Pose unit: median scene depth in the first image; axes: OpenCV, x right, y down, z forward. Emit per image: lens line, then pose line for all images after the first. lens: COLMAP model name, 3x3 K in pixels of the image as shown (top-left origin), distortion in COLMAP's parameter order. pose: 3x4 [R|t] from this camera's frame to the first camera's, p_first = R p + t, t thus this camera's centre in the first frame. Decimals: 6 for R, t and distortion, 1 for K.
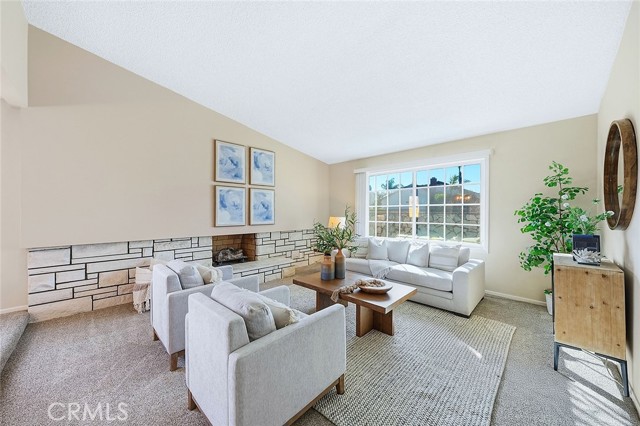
lens RADIAL K [[232.7, 0, 319.8], [0, 232.7, 214.2], [0, 0, 1]] dist [-0.000024, -0.000068]
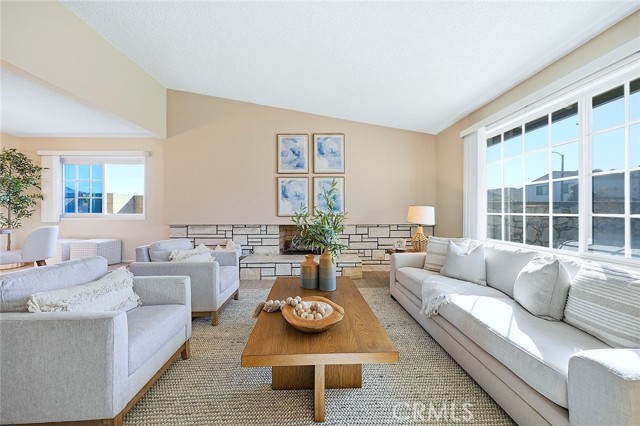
lens RADIAL K [[222.9, 0, 319.1], [0, 222.9, 211.9], [0, 0, 1]] dist [0.000452, 0.000016]
pose [[0.714759, -0.004570, -0.699356, 0.371505], [-0.002825, 0.999952, -0.009421, 0.041066], [0.699365, 0.008710, 0.714712, 0.381567]]
